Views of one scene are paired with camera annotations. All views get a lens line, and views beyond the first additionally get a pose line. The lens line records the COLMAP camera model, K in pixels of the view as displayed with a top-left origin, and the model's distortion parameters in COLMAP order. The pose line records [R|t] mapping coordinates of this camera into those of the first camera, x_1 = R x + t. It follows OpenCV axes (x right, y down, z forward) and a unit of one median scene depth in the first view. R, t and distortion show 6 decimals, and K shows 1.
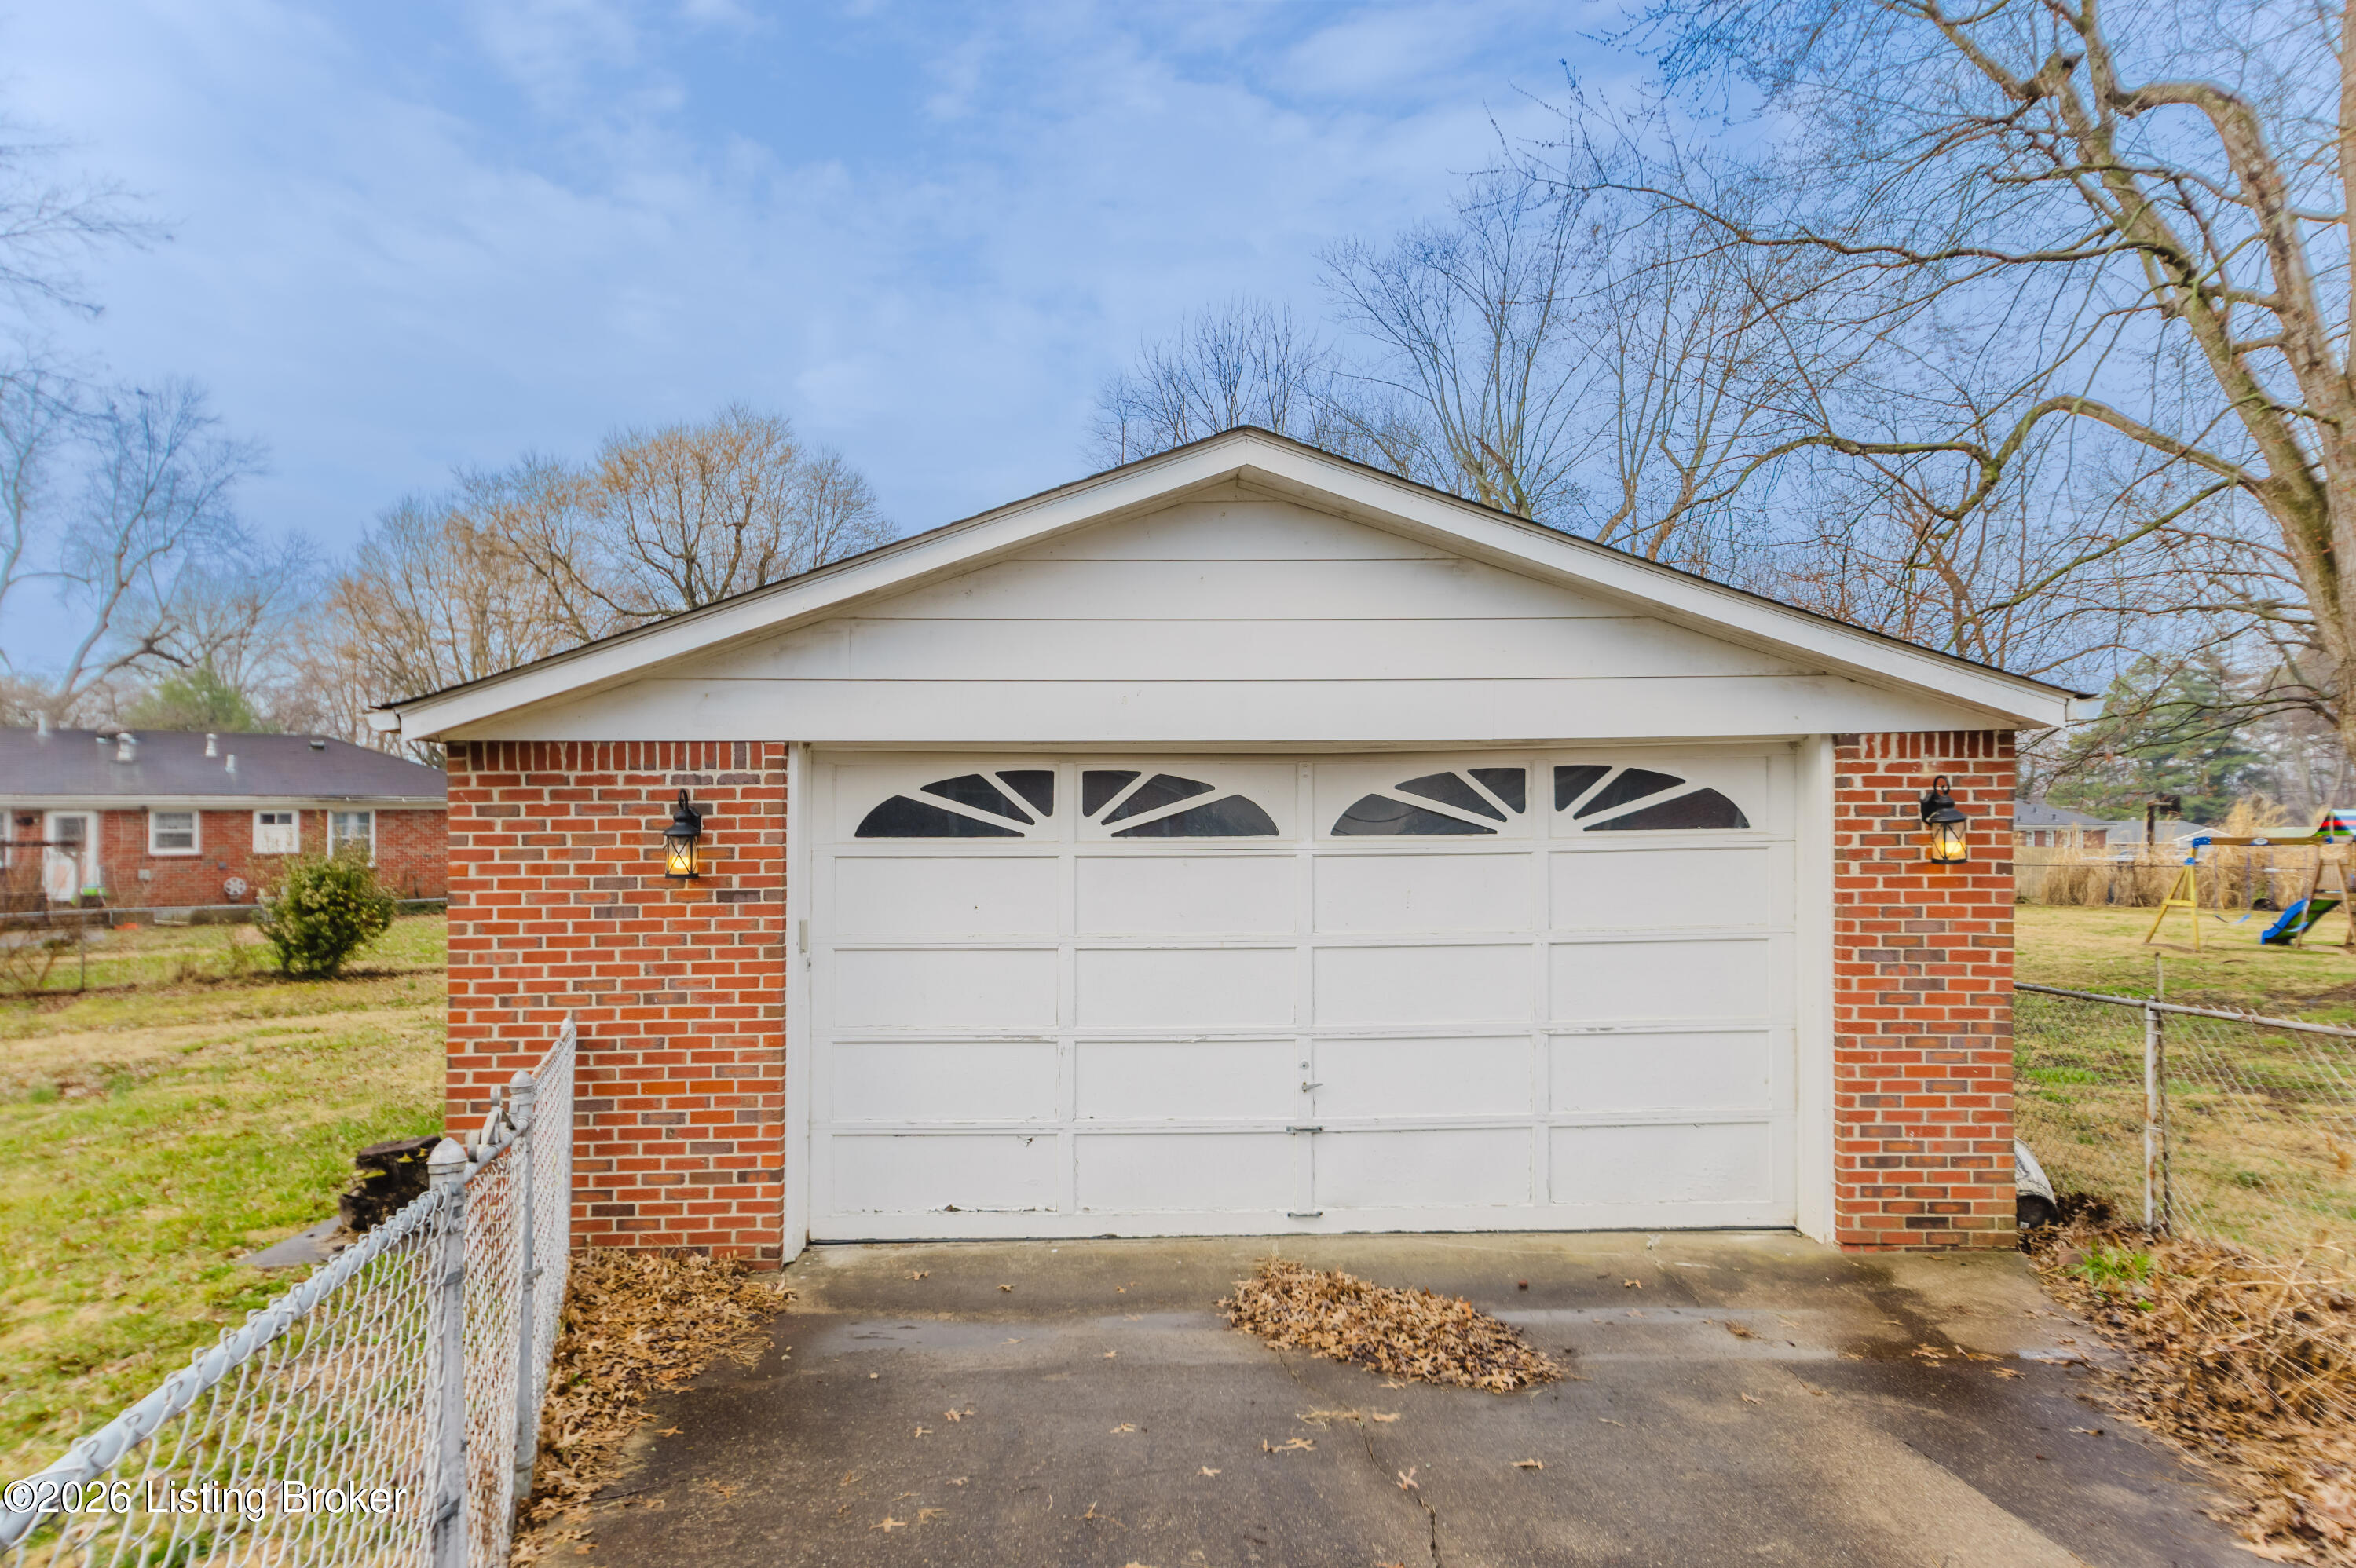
lens RADIAL K [[1539.8, 0, 1137.7], [0, 1539.8, 838.1], [0, 0, 1]] dist [-0.029136, -0.000885]
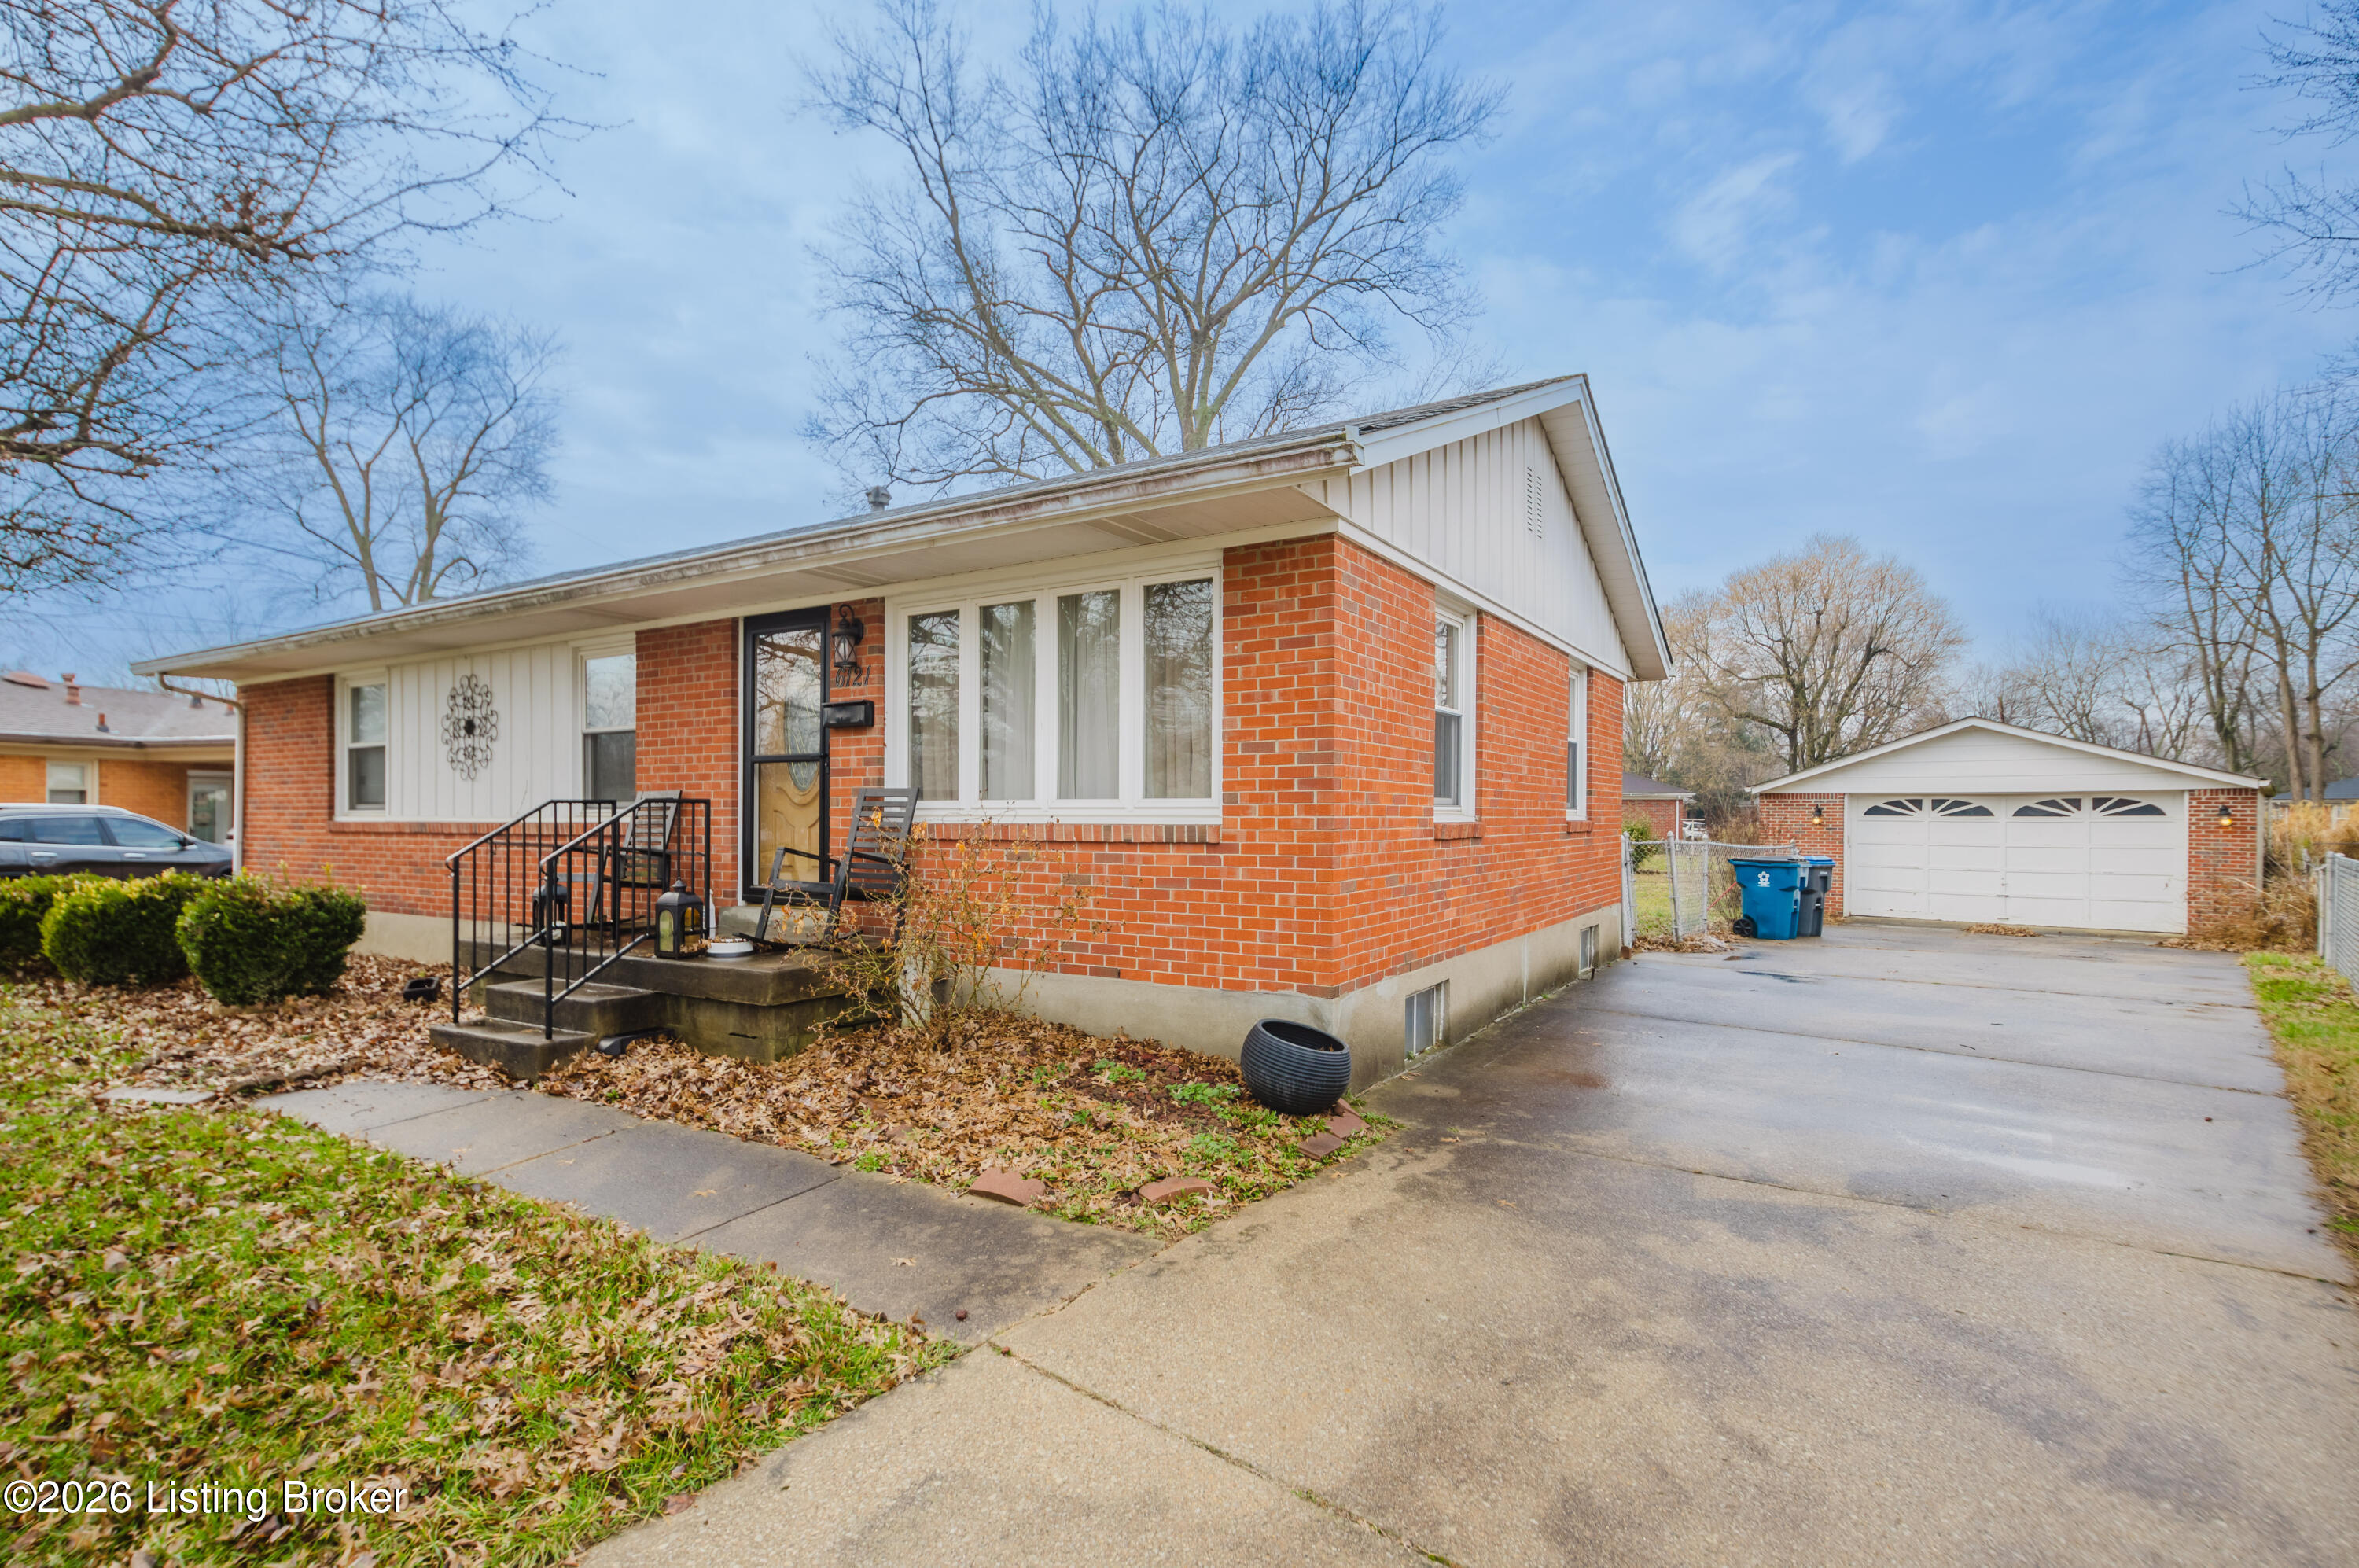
lens RADIAL K [[1143.1, 0, 1179.5], [0, 1143.1, 784.0], [0, 0, 1]] dist [0.002757, 0.000271]
pose [[0.724220, -0.007822, -0.689524, 0.577399], [-0.010840, 0.999683, -0.022726, 0.004105], [0.689484, 0.023933, 0.723906, -2.376102]]
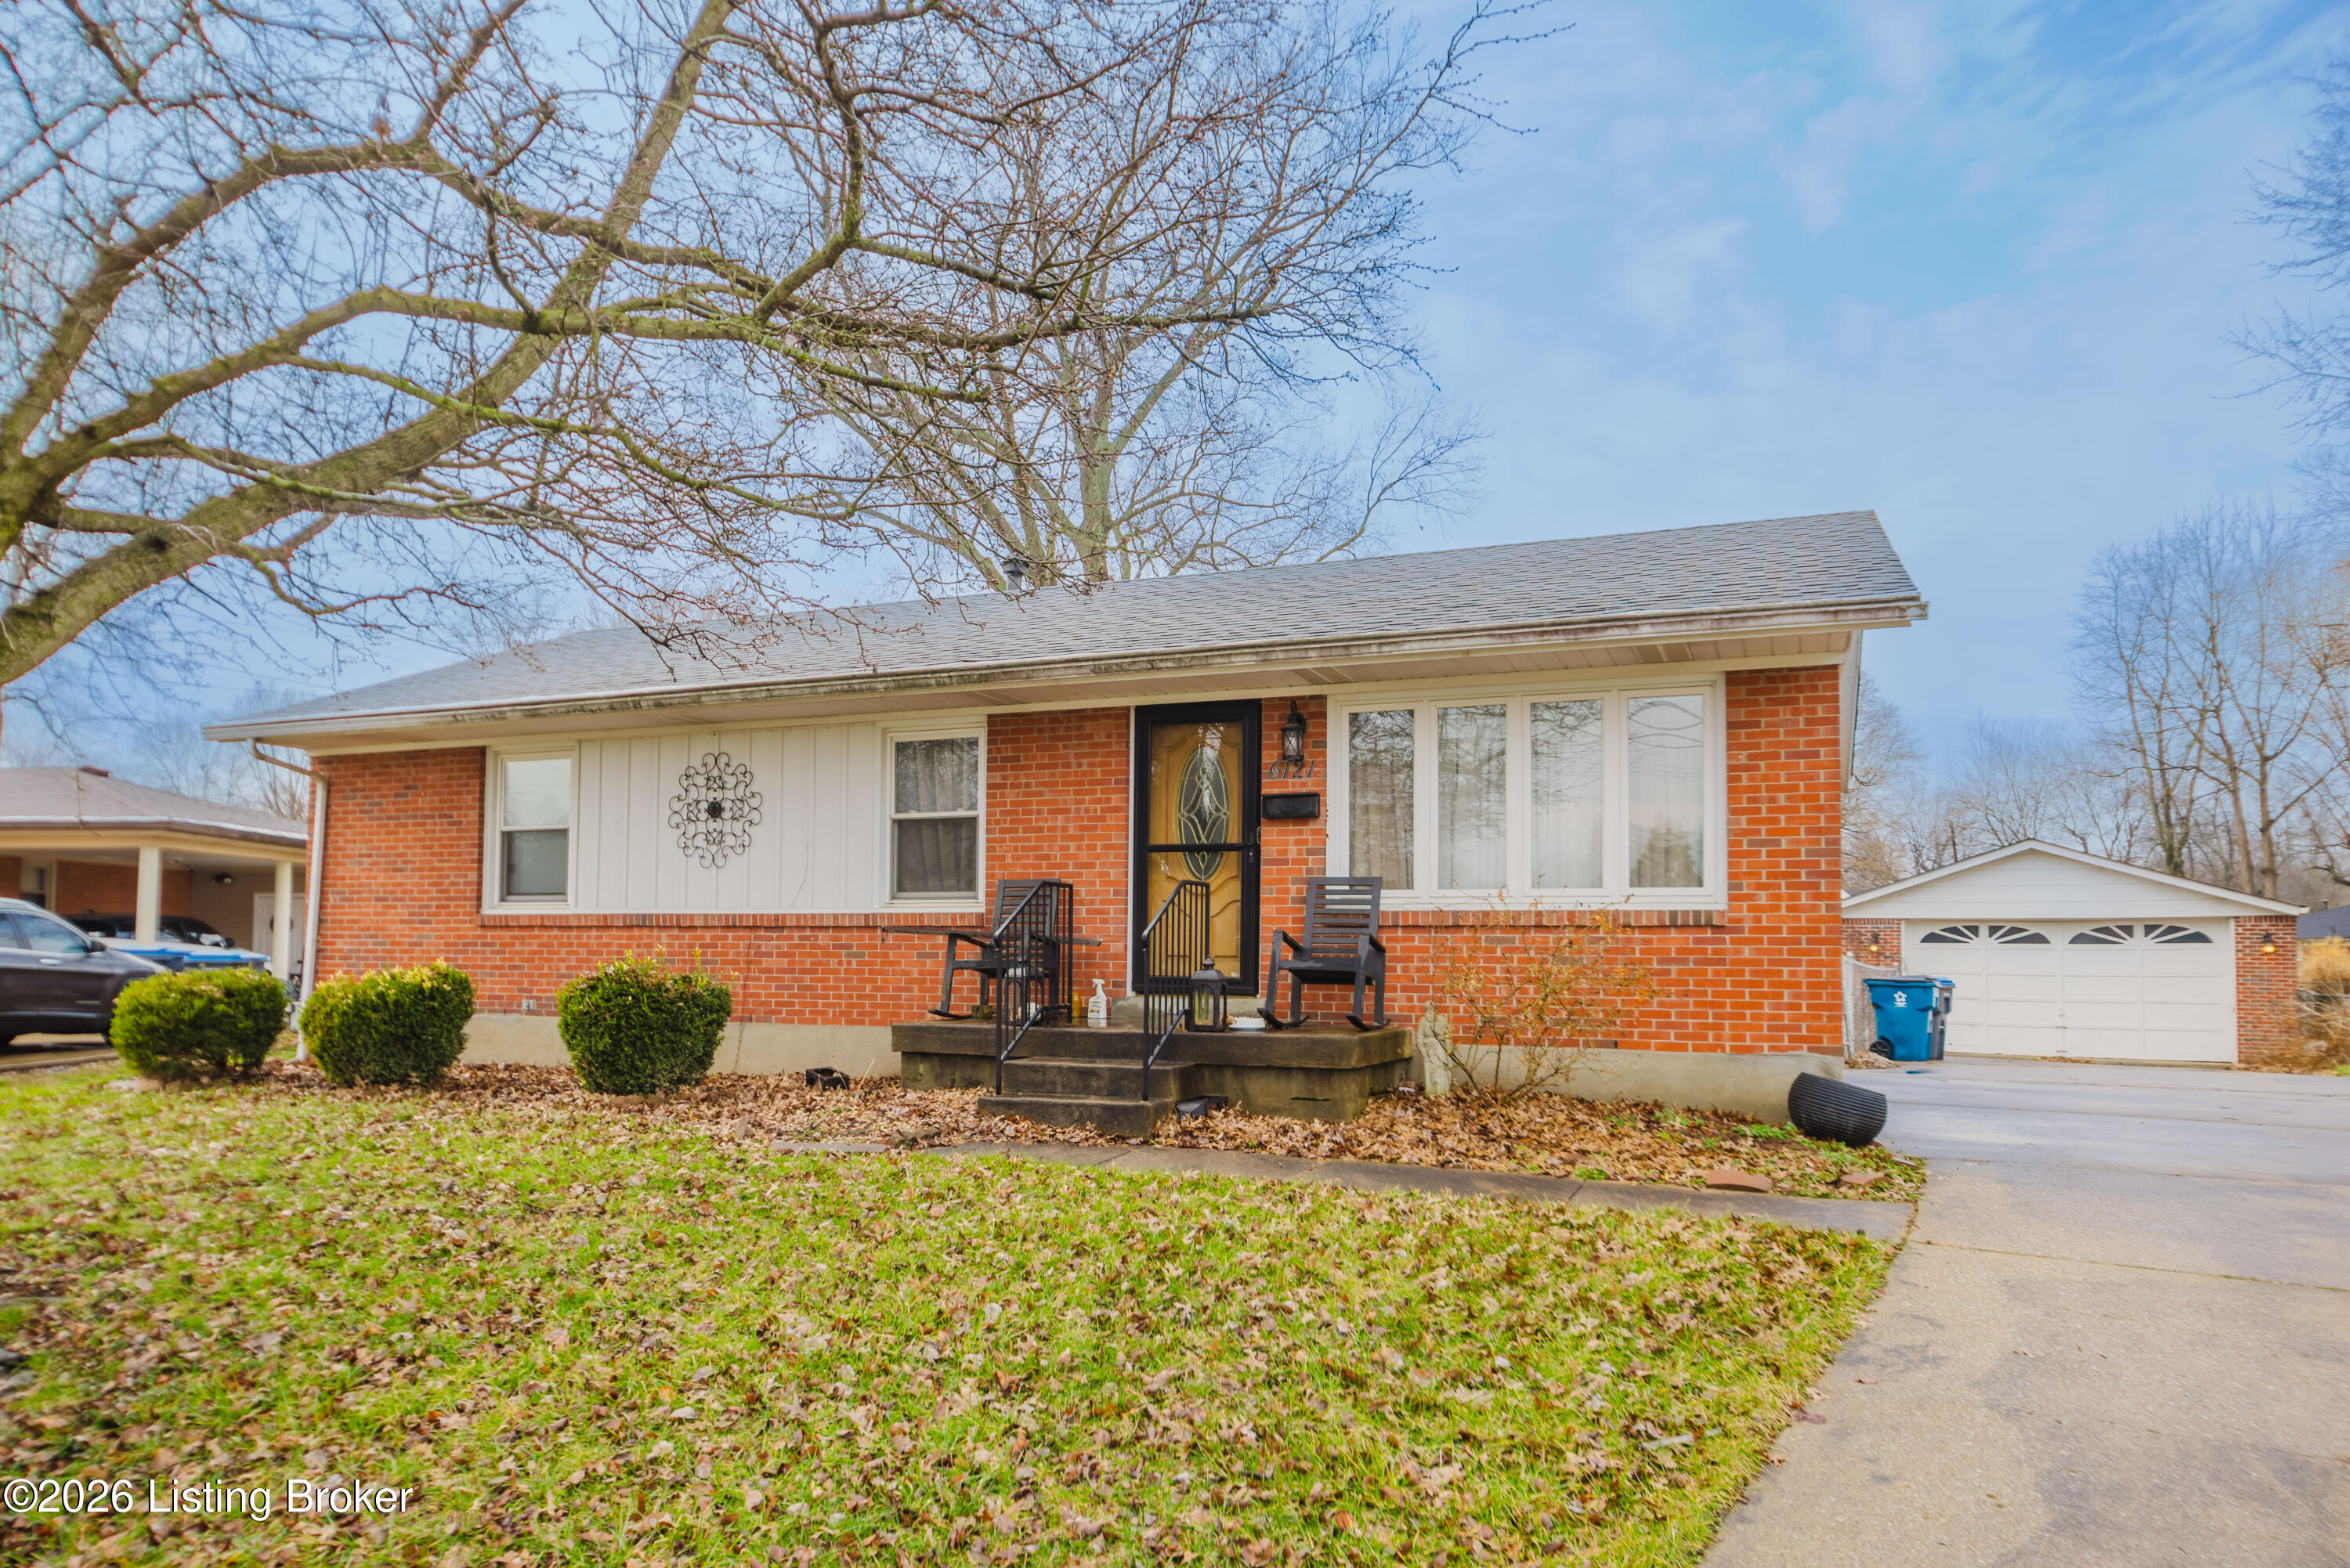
lens RADIAL K [[1535.9, 0, 1134.8], [0, 1535.9, 837.9], [0, 0, 1]] dist [-0.029136, -0.000885]
pose [[0.824778, -0.025370, -0.564888, 0.336200], [-0.020796, 0.996956, -0.075139, 0.062044], [0.565075, 0.073720, 0.821740, -3.099640]]
